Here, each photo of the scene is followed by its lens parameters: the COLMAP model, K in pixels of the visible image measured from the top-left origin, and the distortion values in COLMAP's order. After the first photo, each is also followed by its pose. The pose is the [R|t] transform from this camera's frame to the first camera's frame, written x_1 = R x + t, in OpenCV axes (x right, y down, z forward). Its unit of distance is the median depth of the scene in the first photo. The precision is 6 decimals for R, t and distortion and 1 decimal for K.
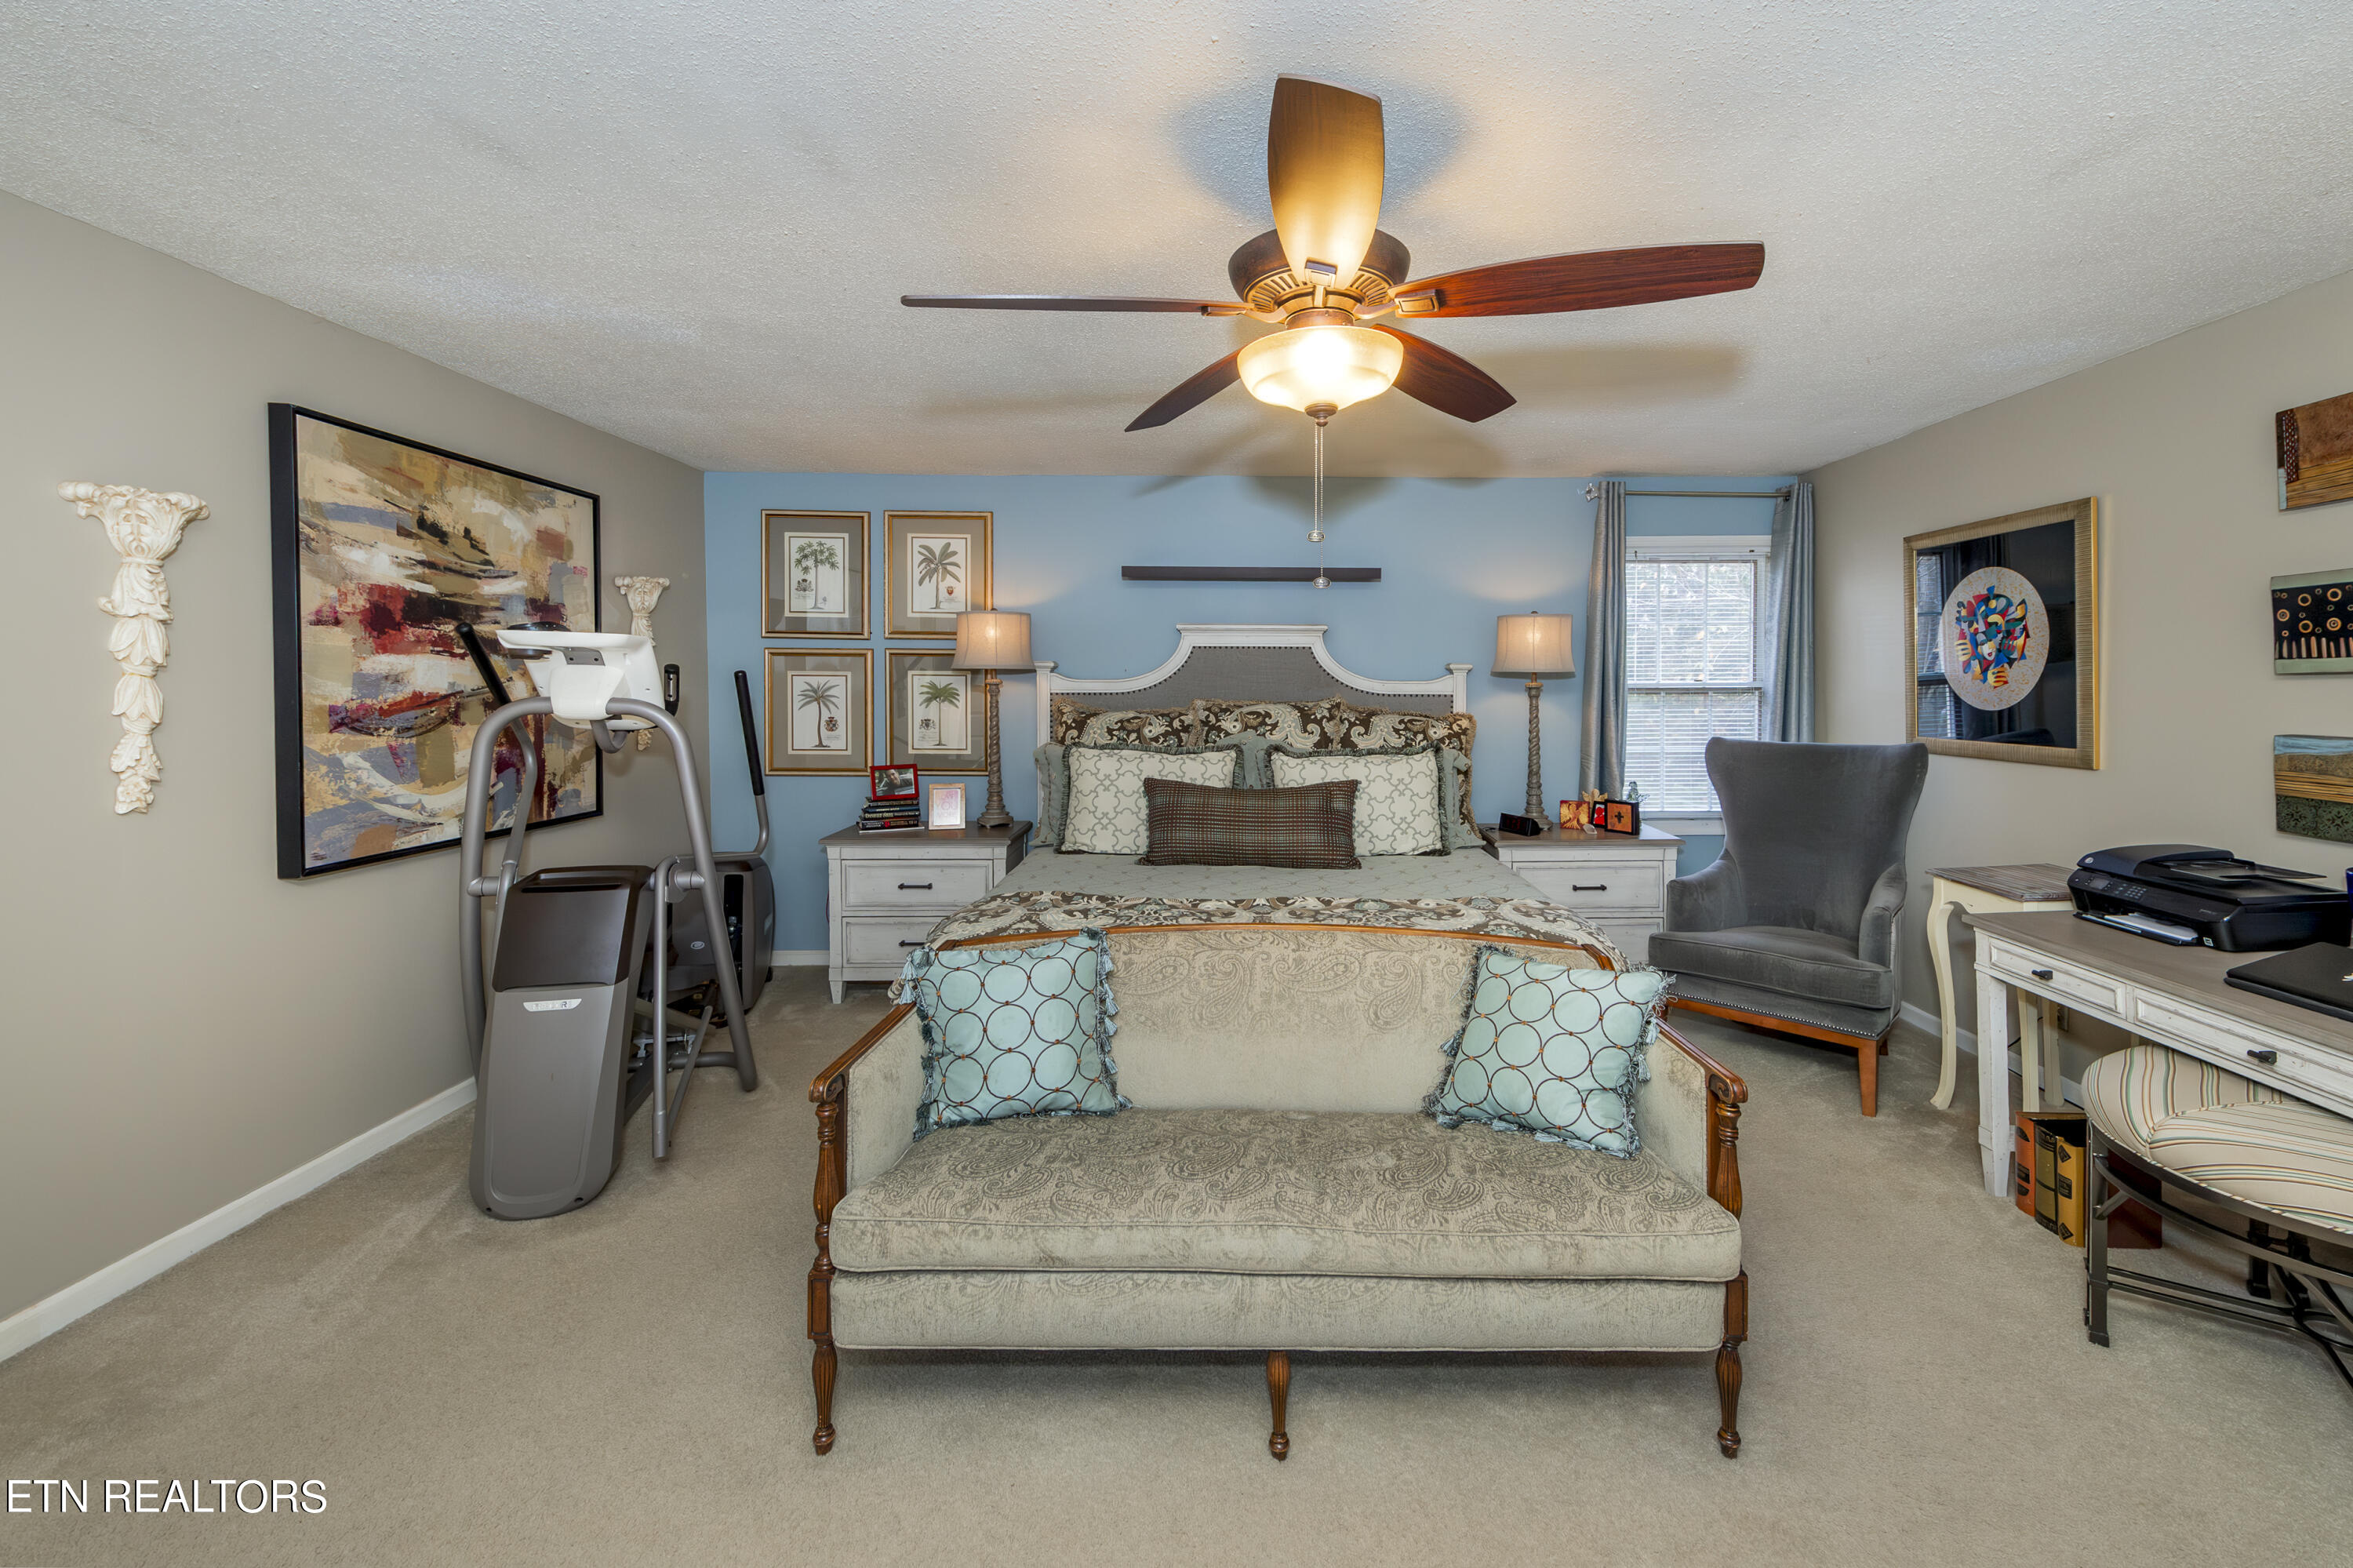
lens RADIAL K [[918.6, 0, 1210.6], [0, 918.6, 693.9], [0, 0, 1]] dist [0.007582, -0.000592]
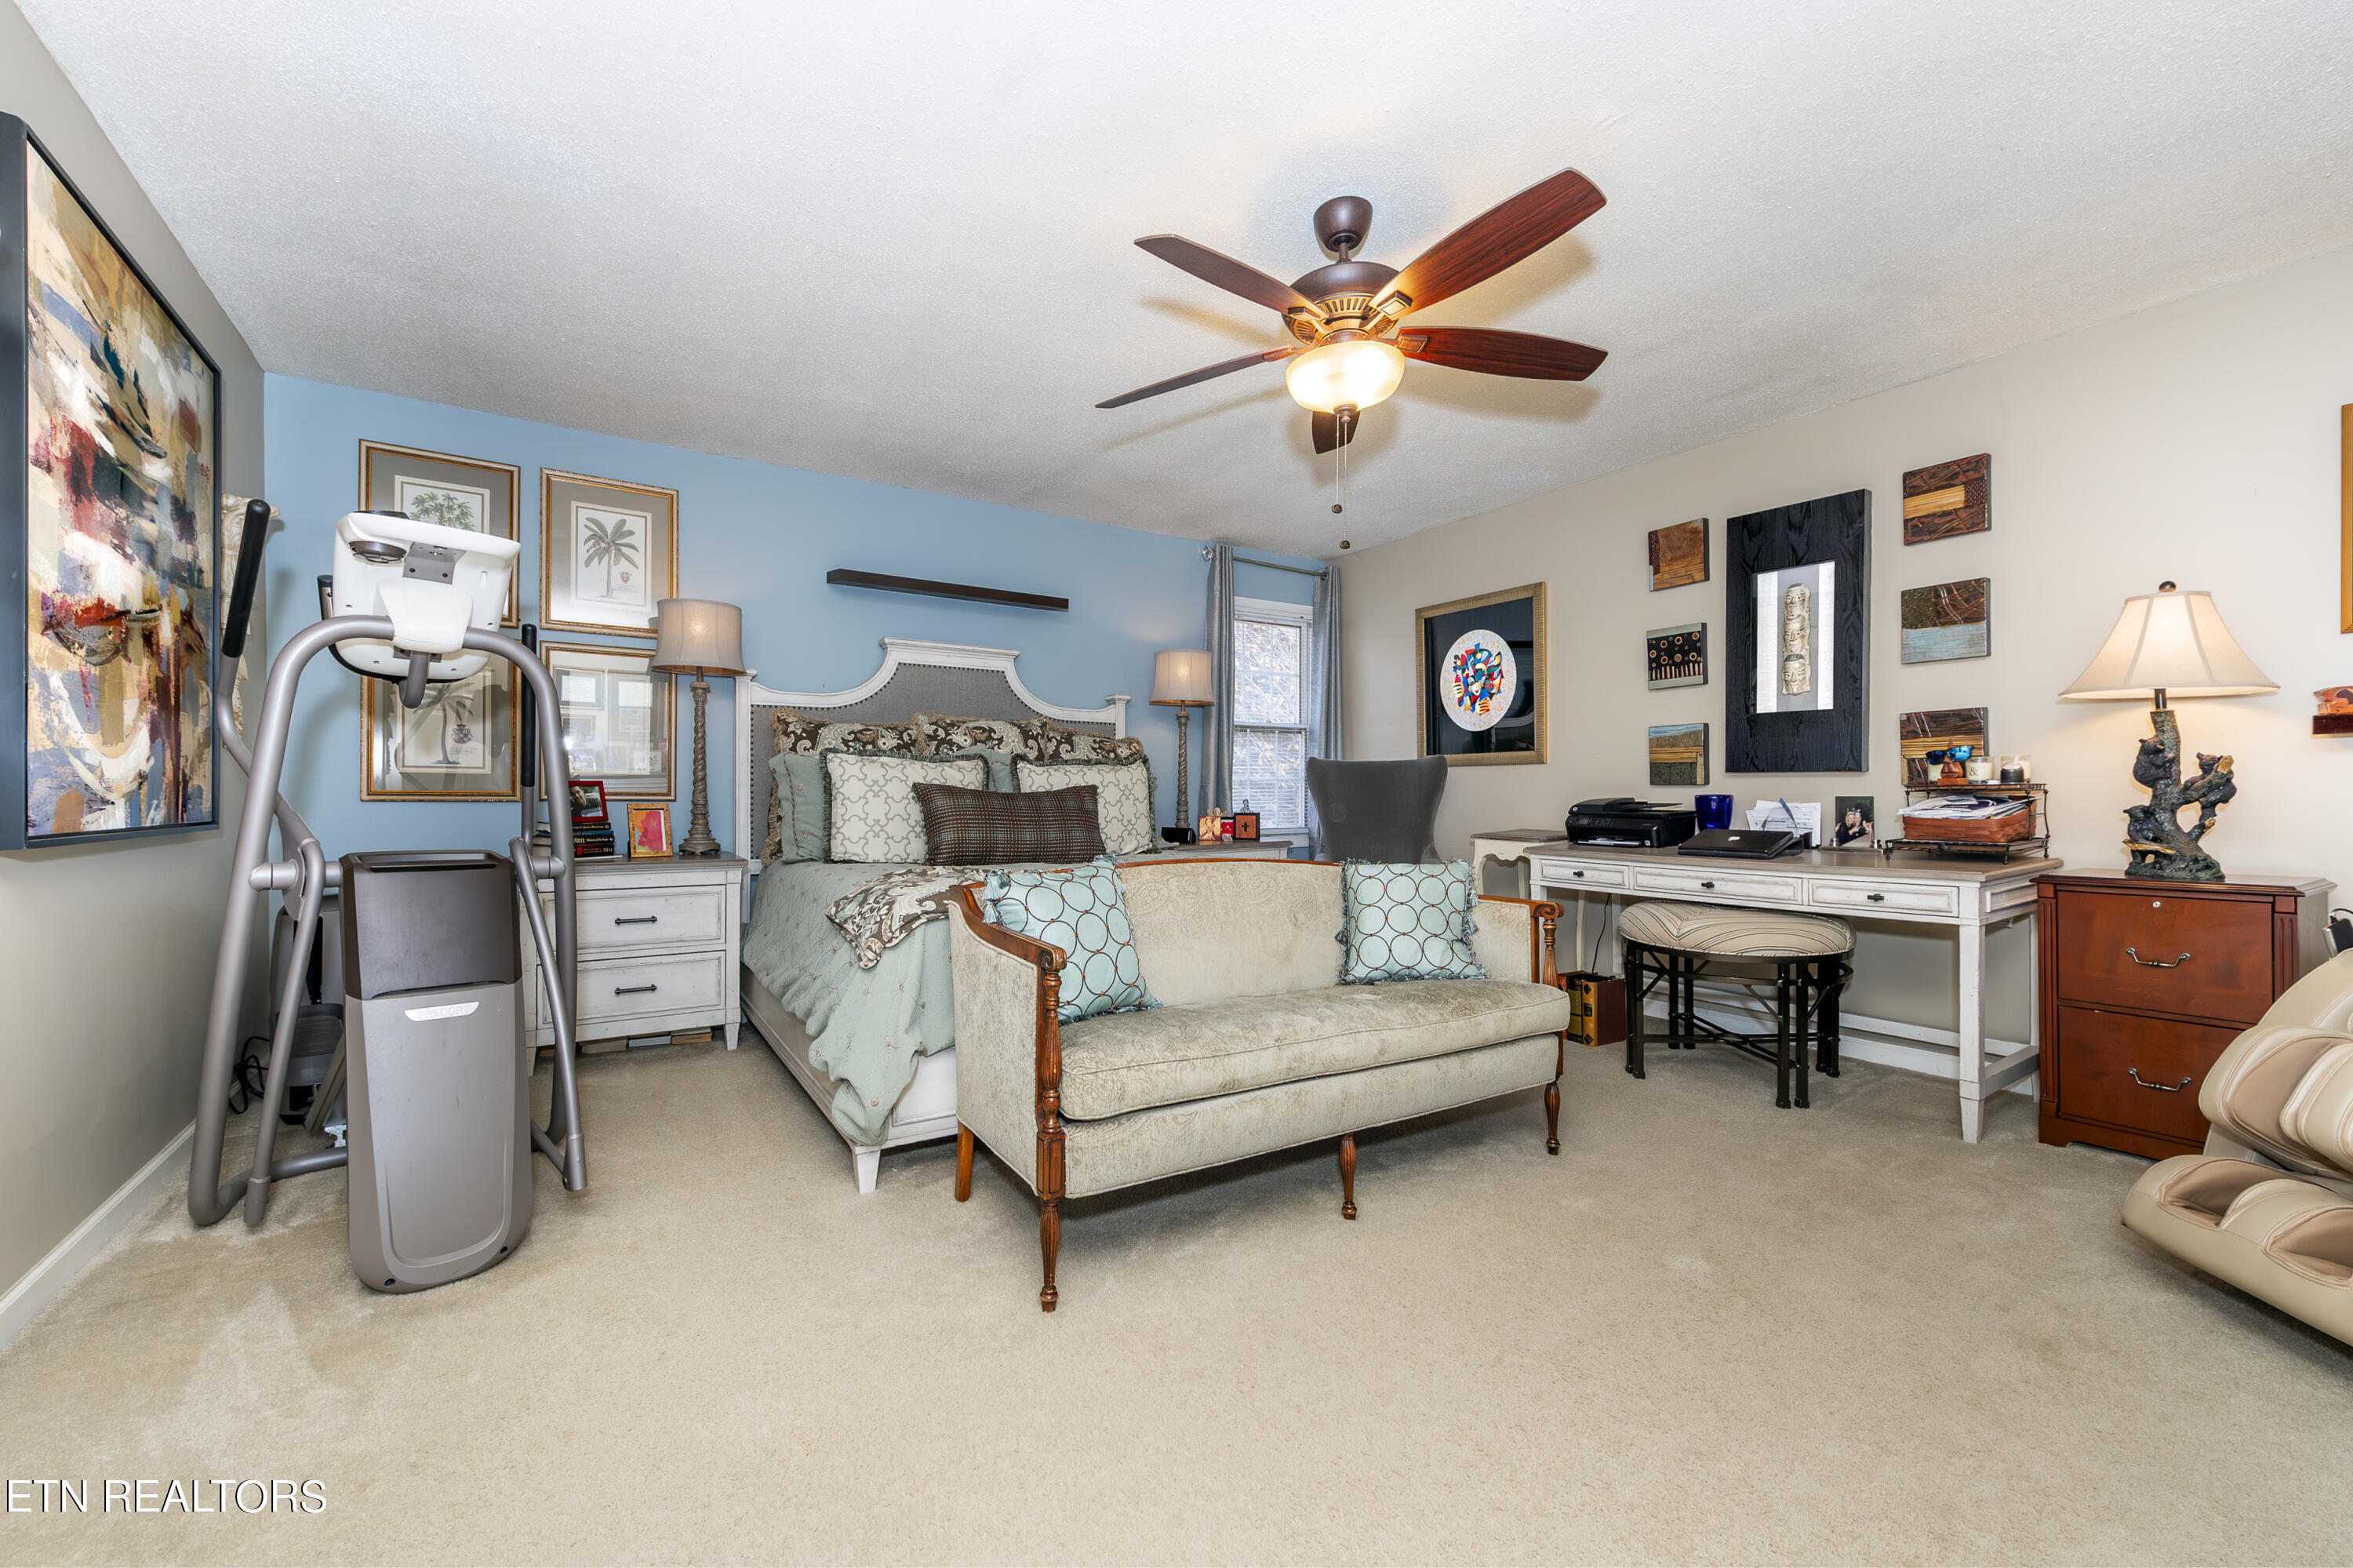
lens RADIAL K [[961.4, 0, 1173.4], [0, 961.4, 778.3], [0, 0, 1]] dist [0.012559, -0.002457]
pose [[0.845885, -0.015657, 0.533135, -0.356962], [0.021398, 0.999760, -0.004590, 0.090930], [-0.532935, 0.015291, 0.846018, -0.005185]]
